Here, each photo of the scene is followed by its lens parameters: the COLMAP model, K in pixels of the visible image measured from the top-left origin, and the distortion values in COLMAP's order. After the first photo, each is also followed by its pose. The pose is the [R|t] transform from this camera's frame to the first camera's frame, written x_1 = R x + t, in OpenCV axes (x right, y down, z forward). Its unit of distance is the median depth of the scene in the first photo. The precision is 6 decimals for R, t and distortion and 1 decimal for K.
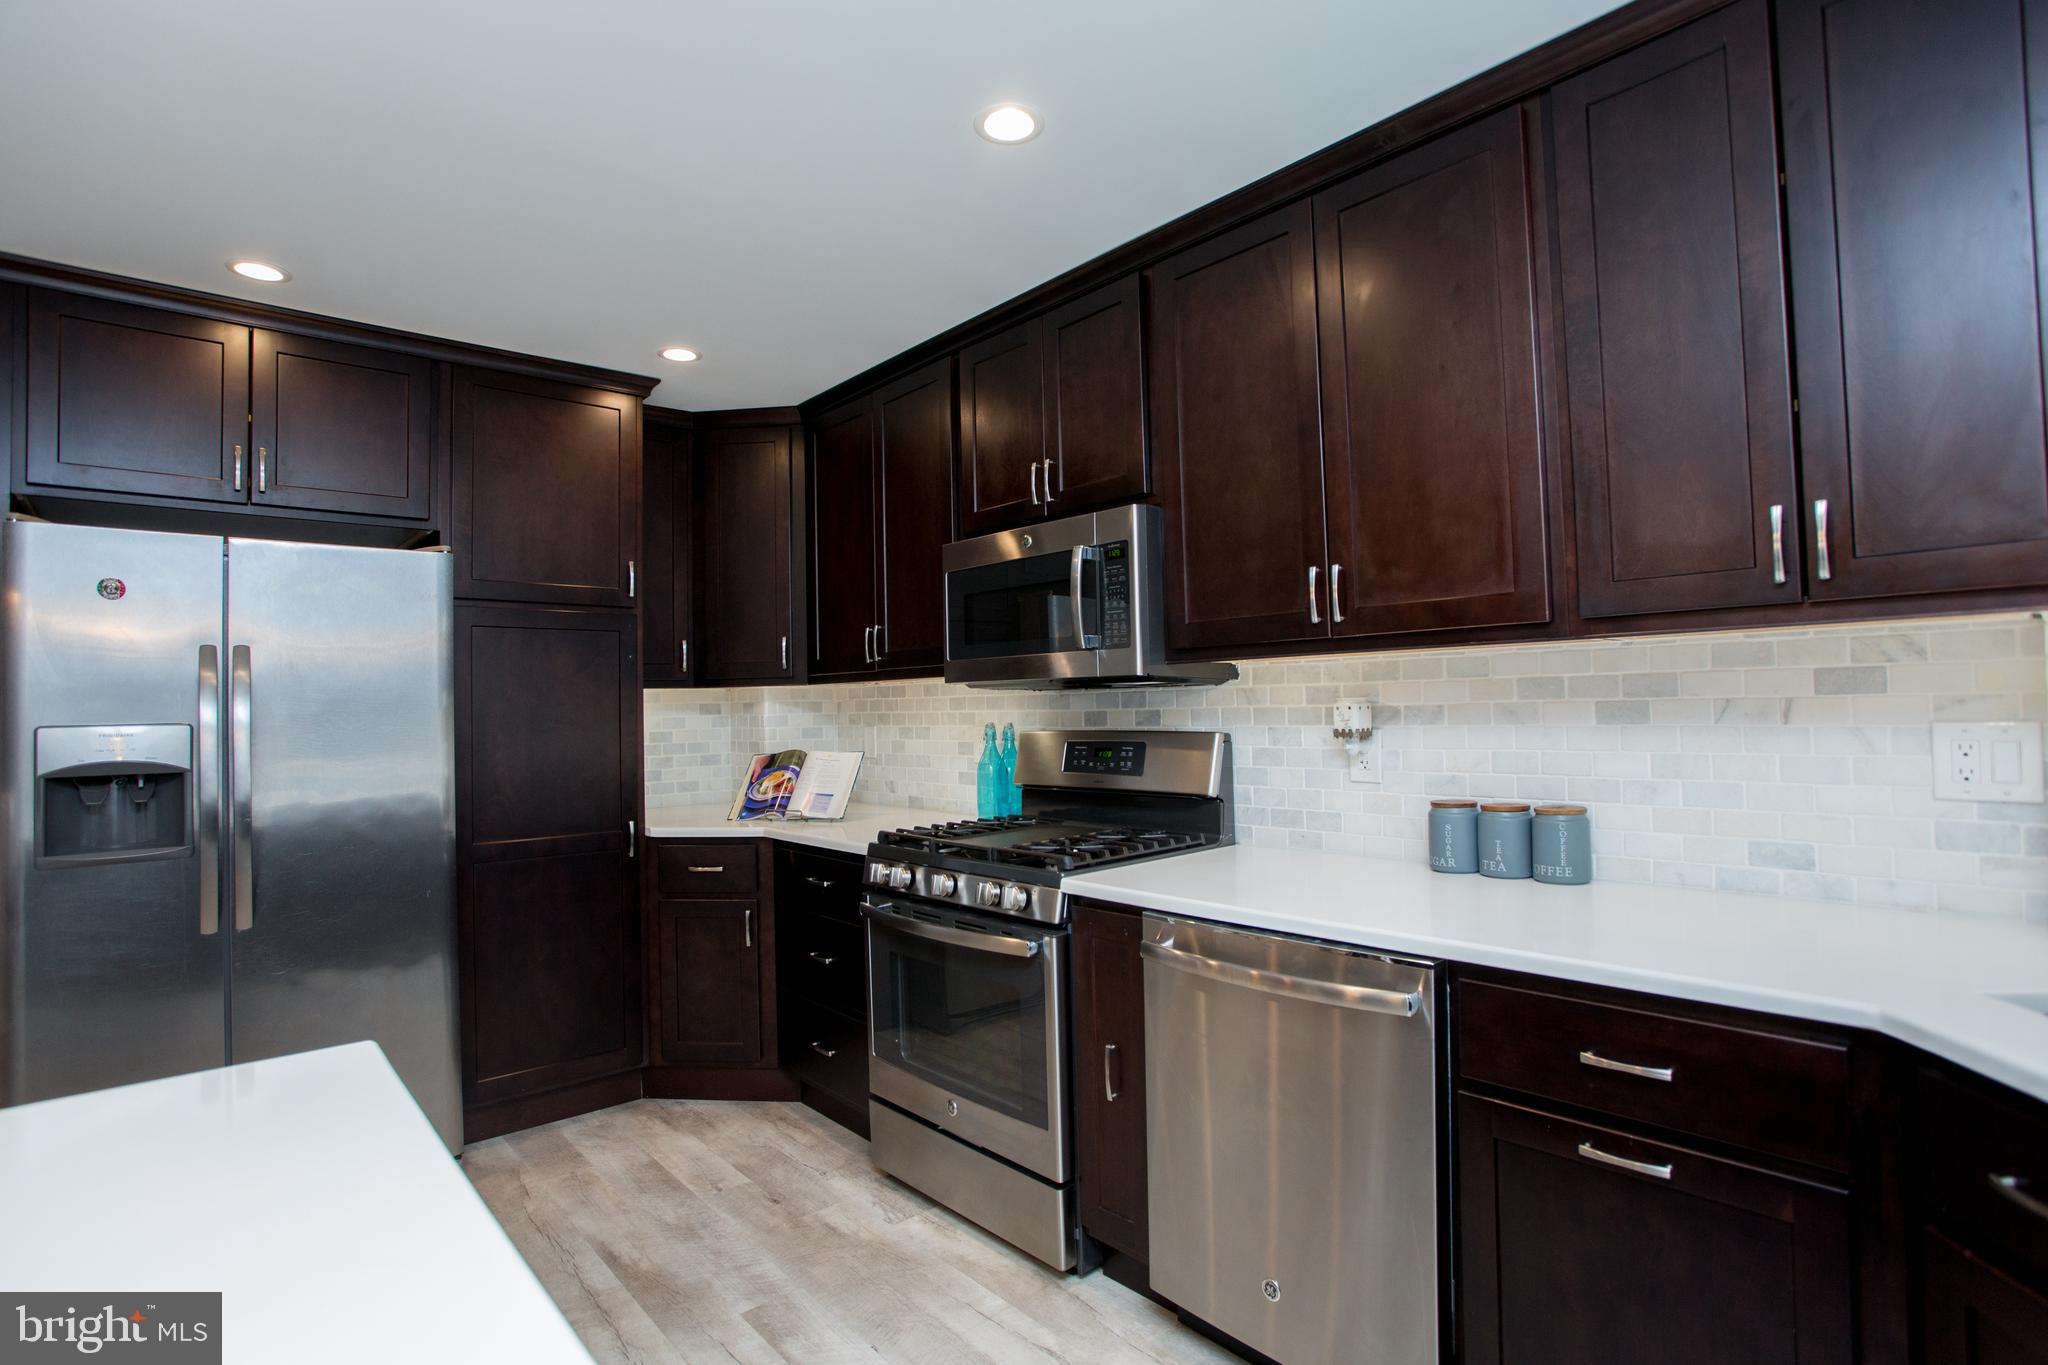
lens RADIAL K [[989.0, 0, 1032.7], [0, 989.0, 679.3], [0, 0, 1]] dist [-0.042241, 0.009985]
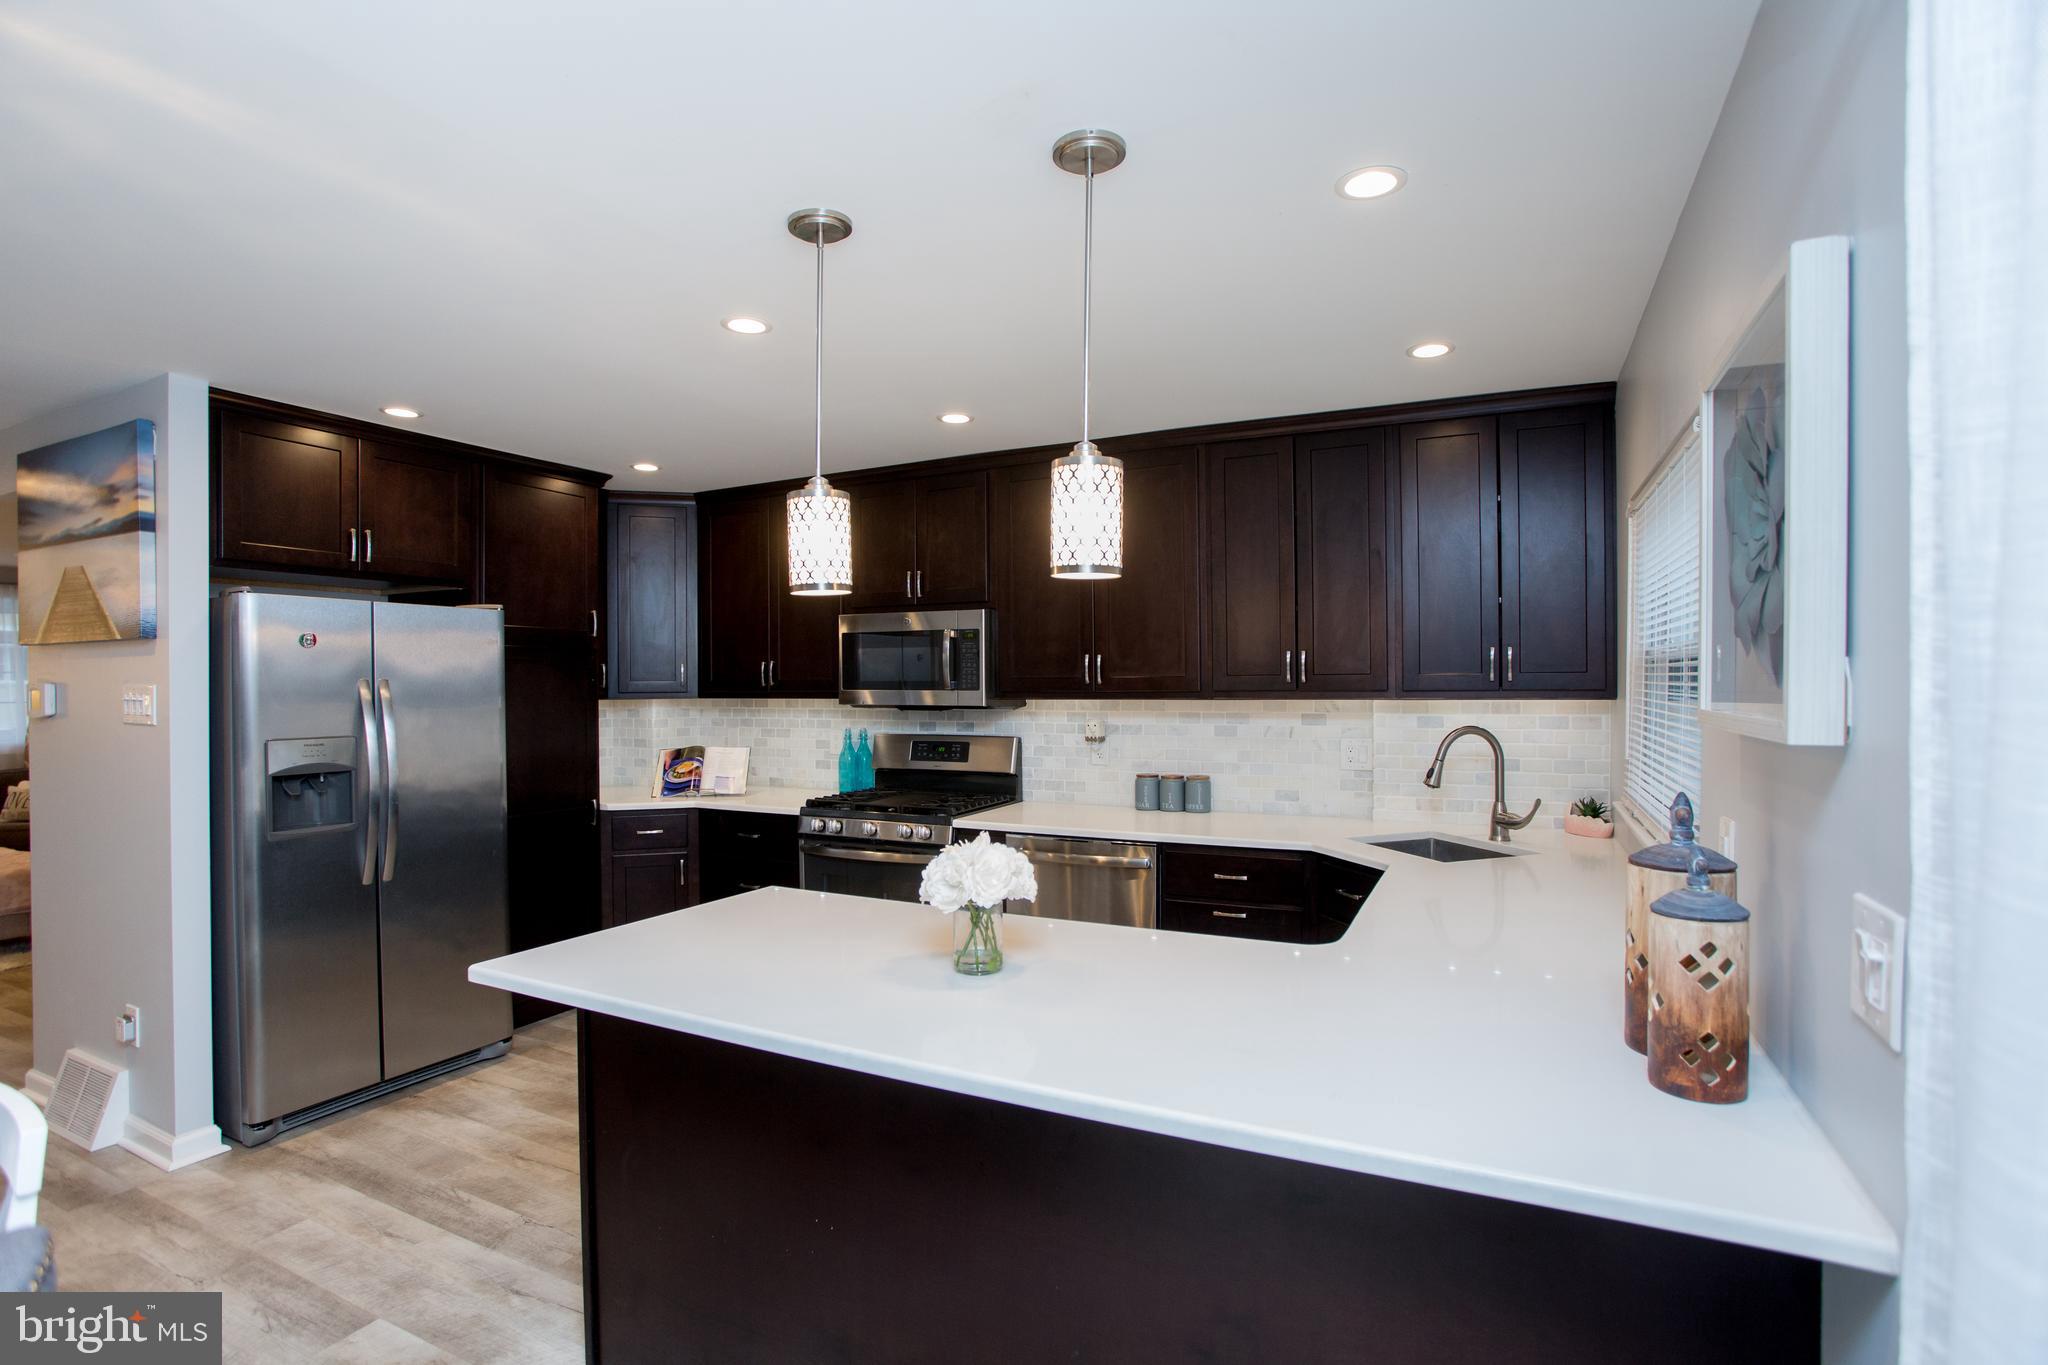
lens RADIAL K [[989.0, 0, 1027.7], [0, 989.0, 690.0], [0, 0, 1]] dist [-0.042241, 0.009985]
pose [[0.927204, 0.013928, 0.374297, -0.470866], [-0.025722, 0.999317, 0.026534, -0.079713], [-0.373672, -0.034230, 0.926929, -0.650073]]
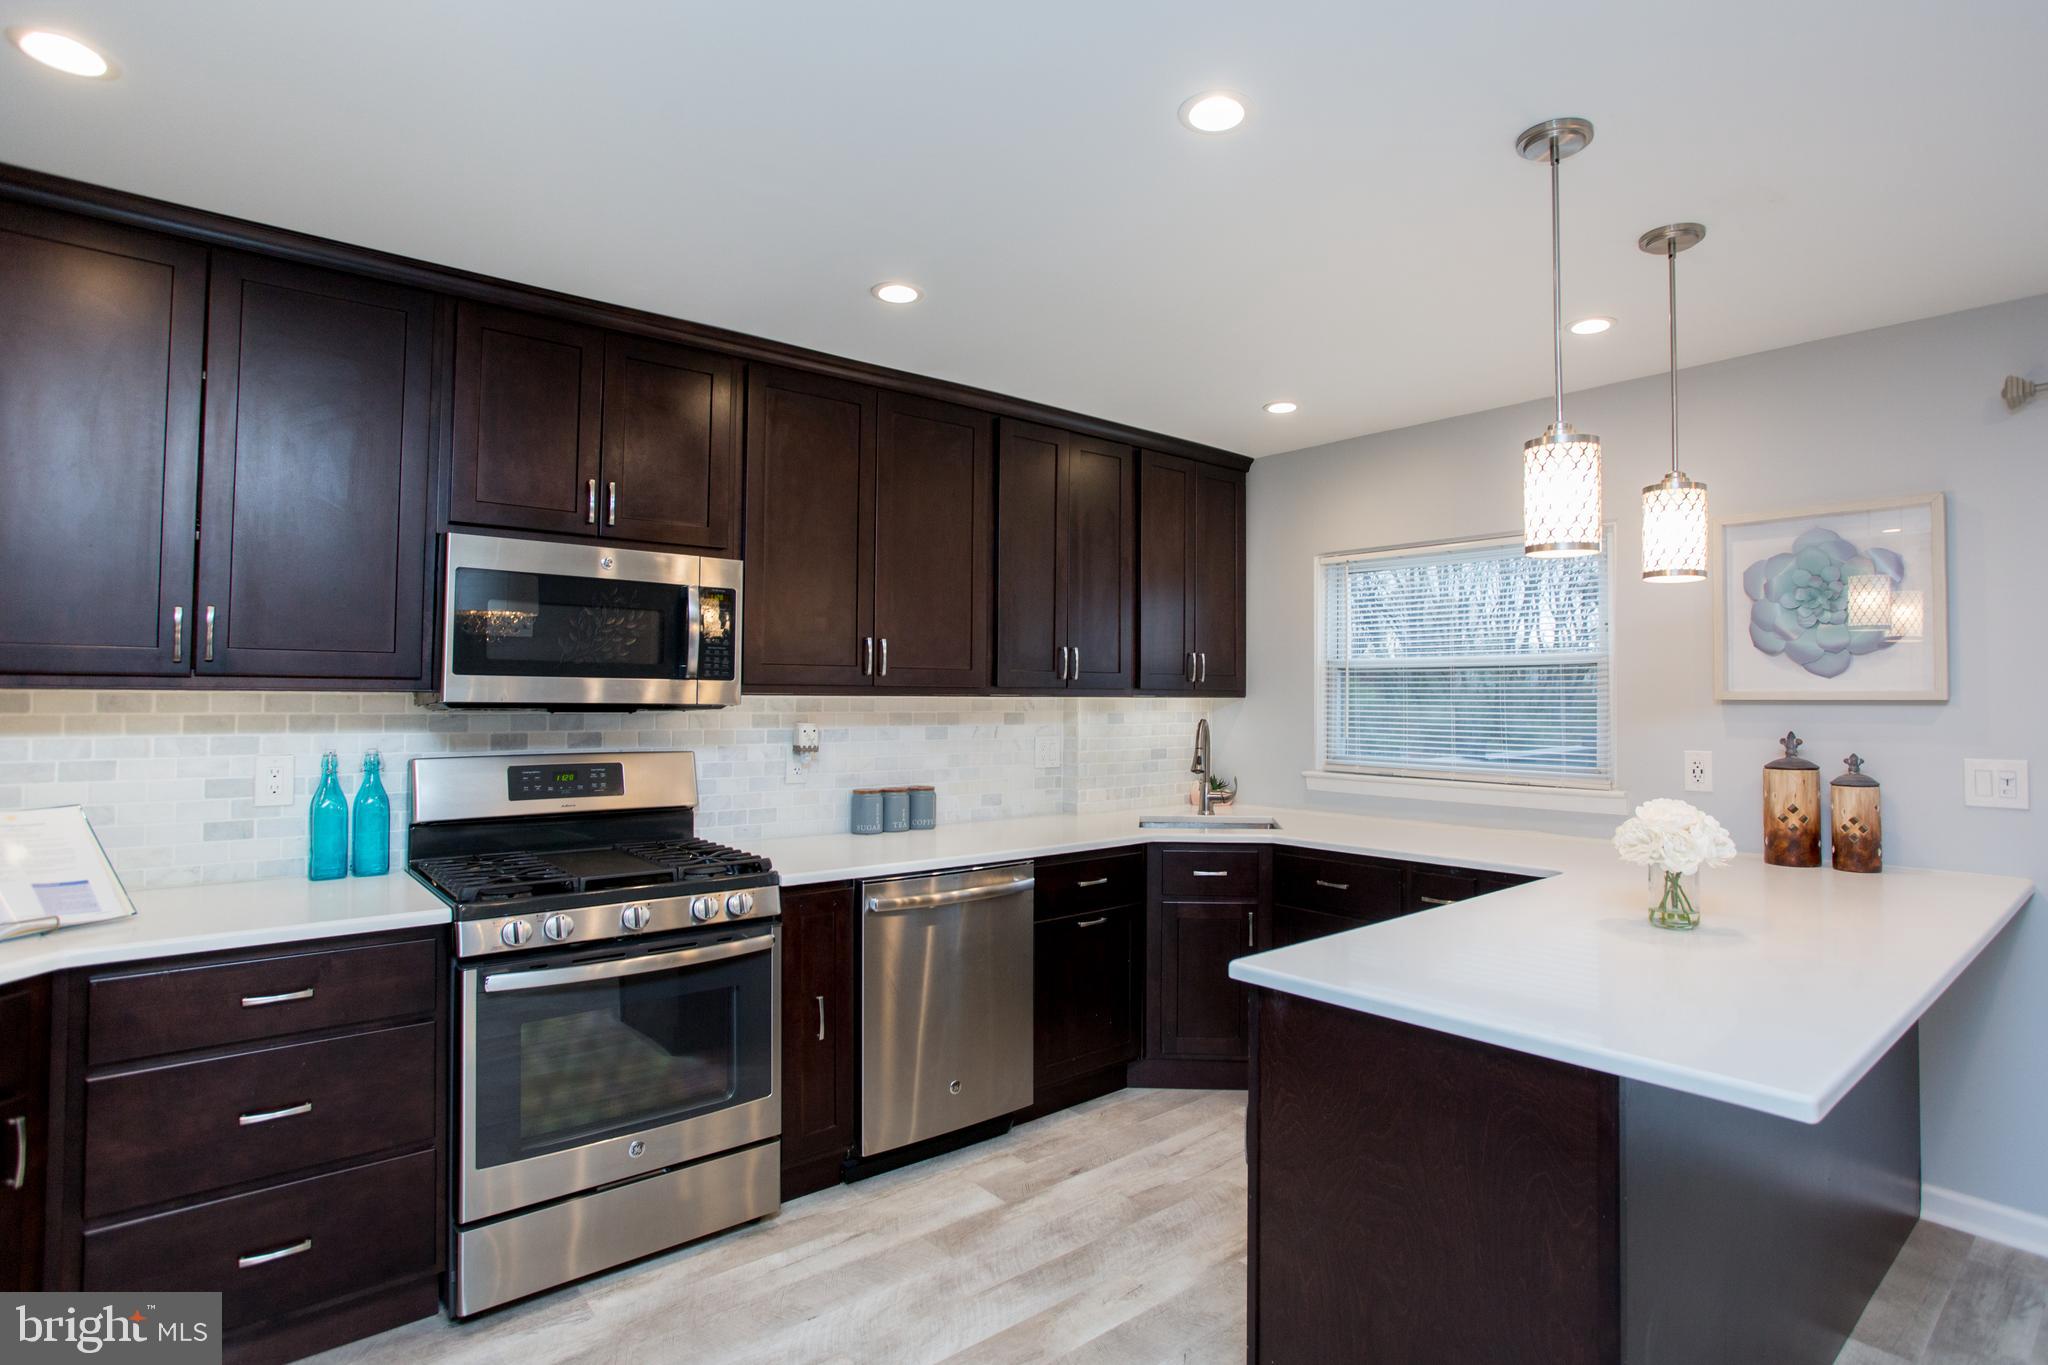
lens RADIAL K [[989.0, 0, 1043.5], [0, 989.0, 665.9], [0, 0, 1]] dist [-0.042241, 0.009985]
pose [[0.042163, 0.059198, 0.997355, -1.025200], [-0.034976, 0.997719, -0.057741, 0.005513], [-0.998498, -0.032449, 0.044137, 0.567217]]
